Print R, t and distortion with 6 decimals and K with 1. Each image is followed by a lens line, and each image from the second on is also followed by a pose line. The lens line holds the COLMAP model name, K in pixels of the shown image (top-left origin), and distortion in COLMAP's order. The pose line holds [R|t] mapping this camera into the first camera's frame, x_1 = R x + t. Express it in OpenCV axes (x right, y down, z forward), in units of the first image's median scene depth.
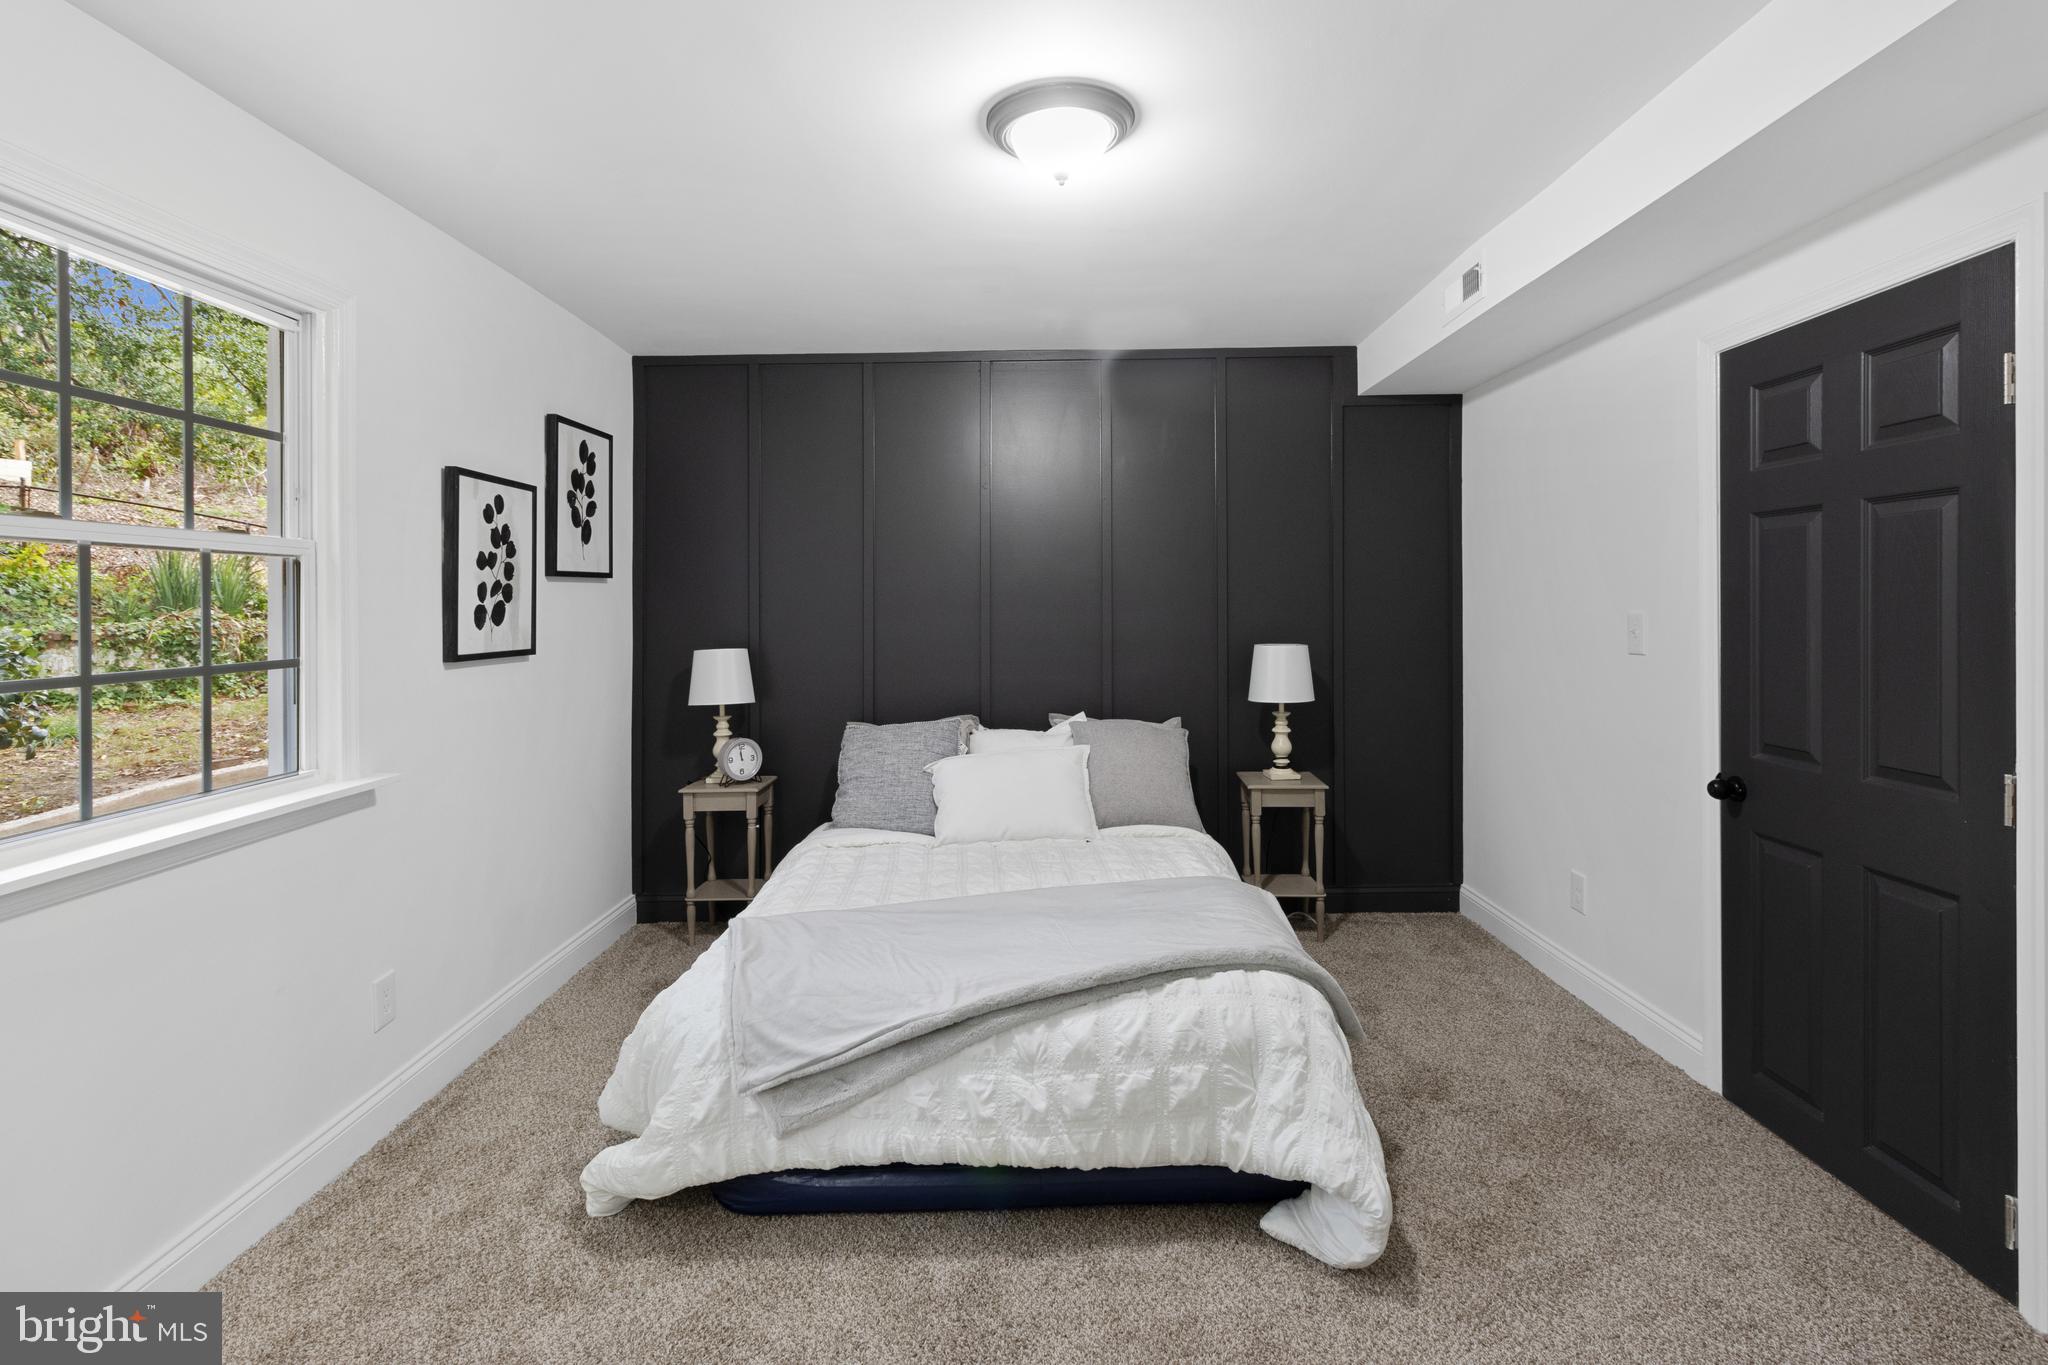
lens RADIAL K [[967.8, 0, 1025.3], [0, 967.8, 611.1], [0, 0, 1]] dist [0.002691, 0.000914]
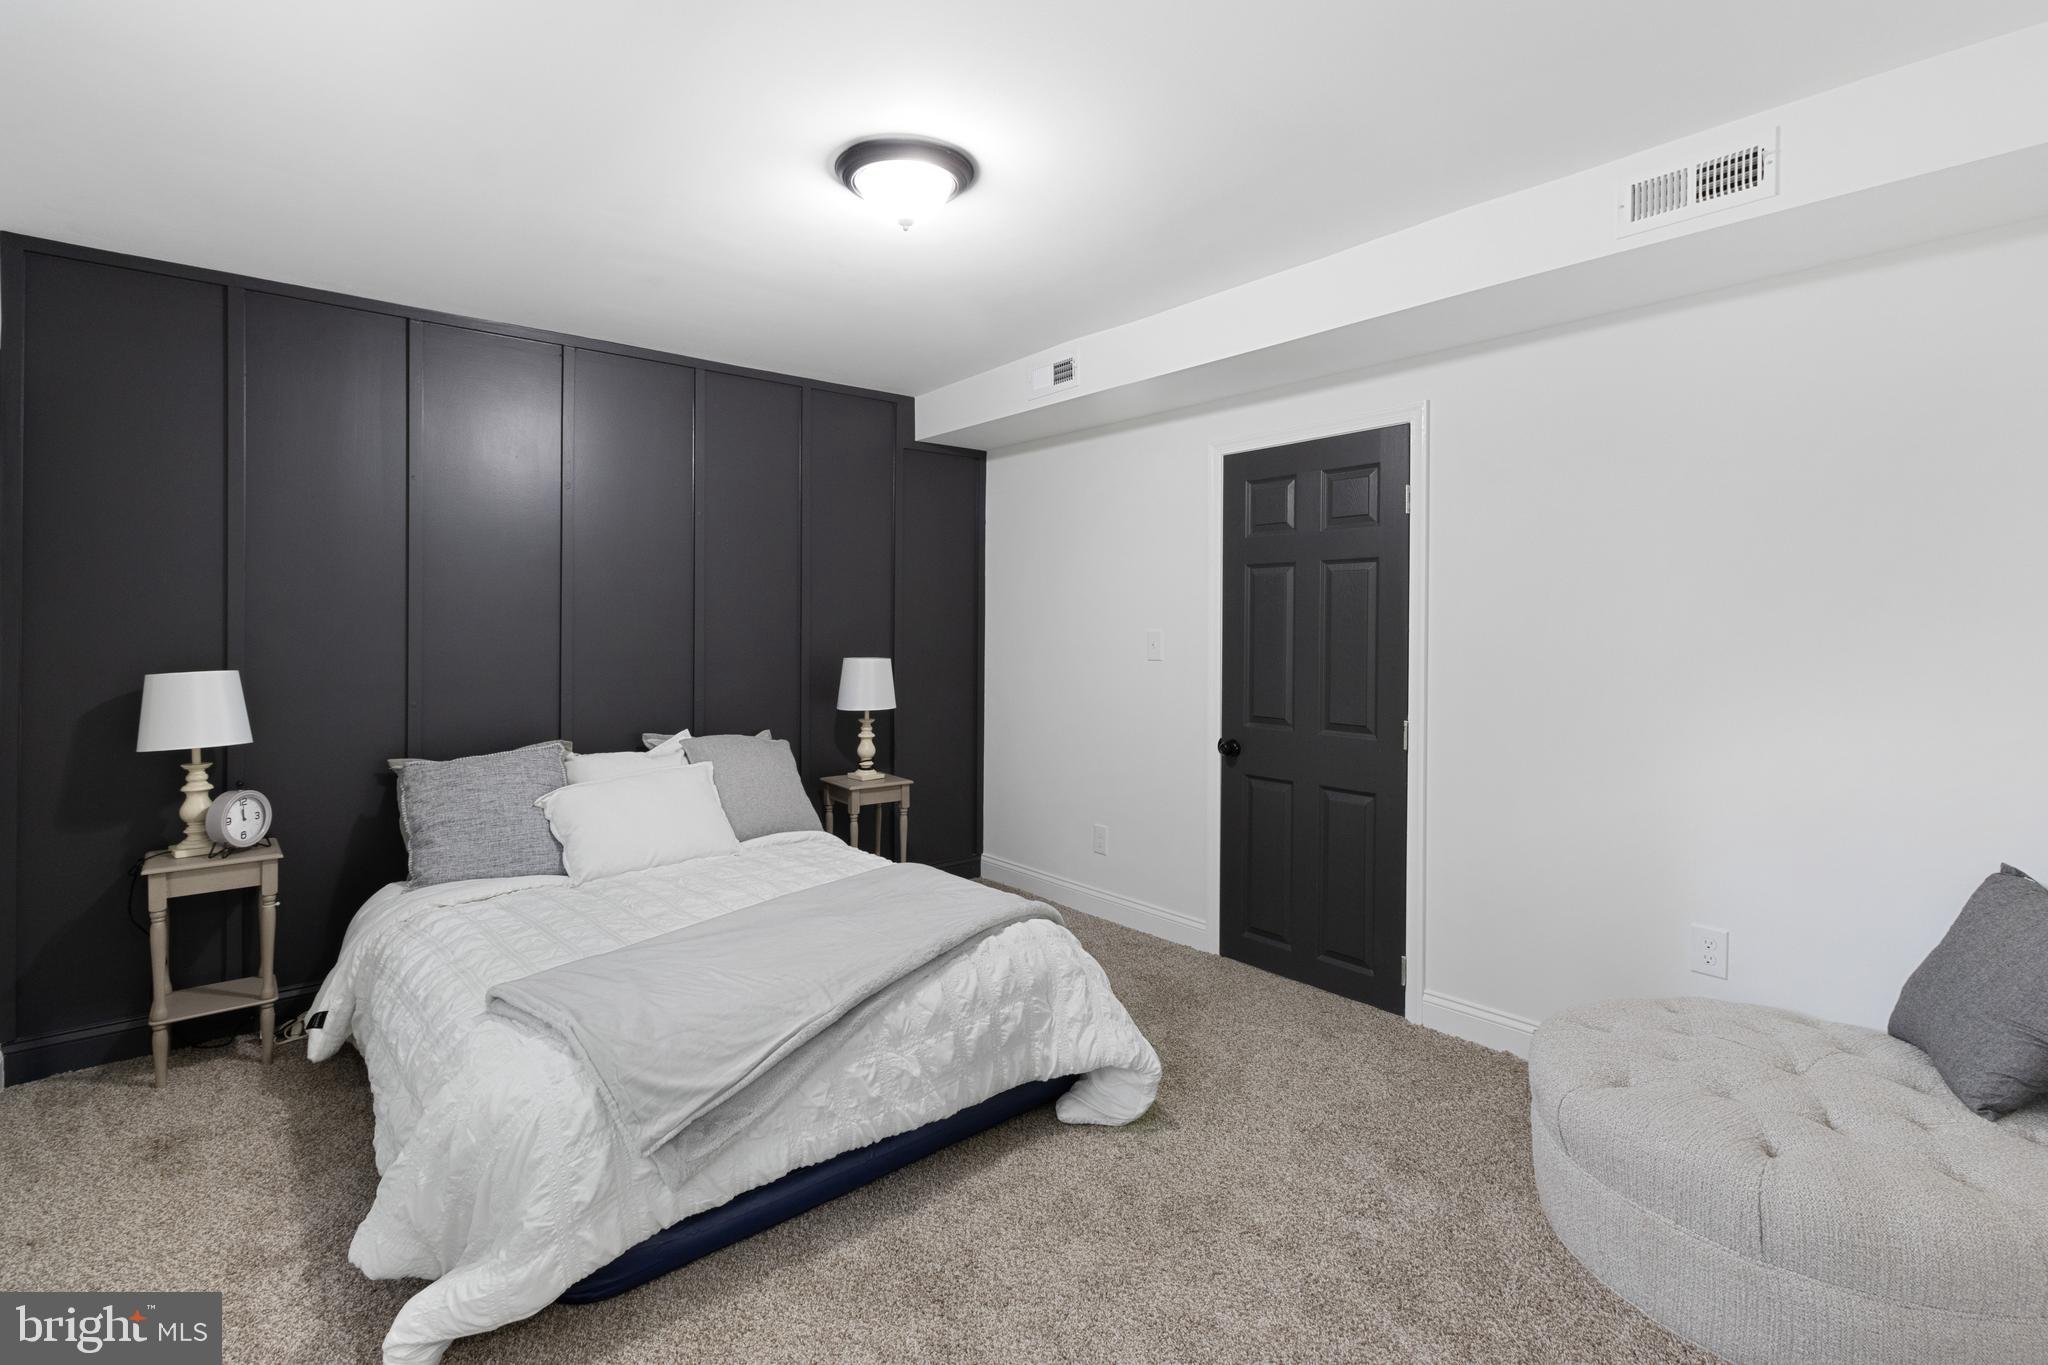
lens RADIAL K [[958.9, 0, 1029.1], [0, 958.9, 634.7], [0, 0, 1]] dist [0.002268, 0.000224]
pose [[0.764279, 0.005618, 0.644862, -0.414115], [-0.007406, 0.999973, 0.000067, 0.009119], [-0.644844, -0.004827, 0.764299, 0.060851]]
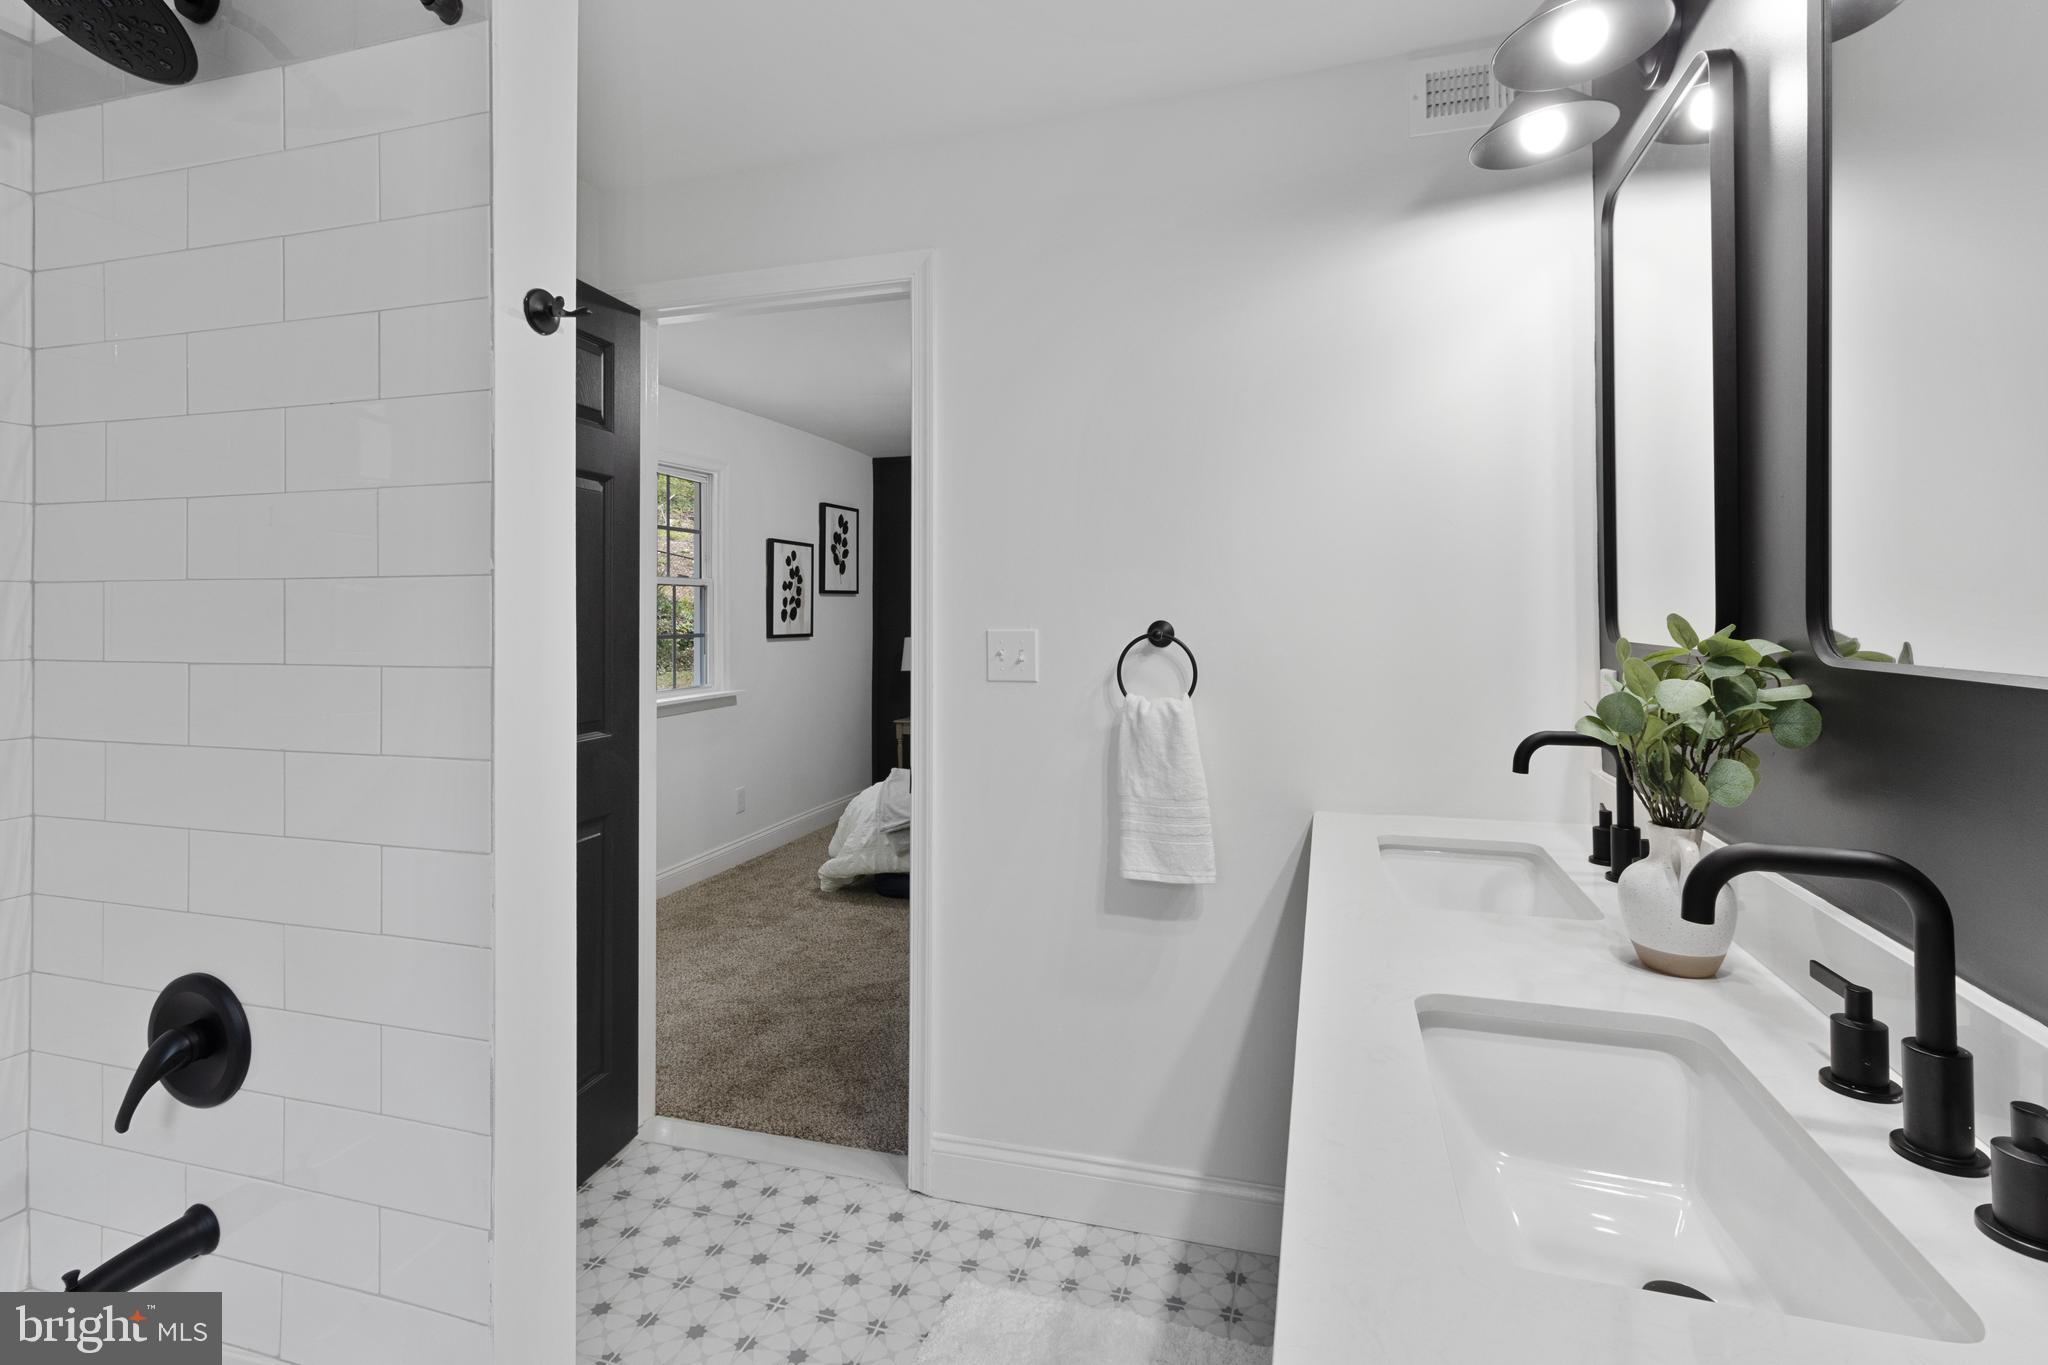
lens RADIAL K [[958.9, 0, 1029.1], [0, 958.9, 634.7], [0, 0, 1]] dist [0.002268, 0.000224]
pose [[0.957029, 0.012706, -0.289714, 0.449523], [-0.007990, 0.999816, 0.017453, 0.007174], [0.289883, -0.014388, 0.956954, -0.672629]]
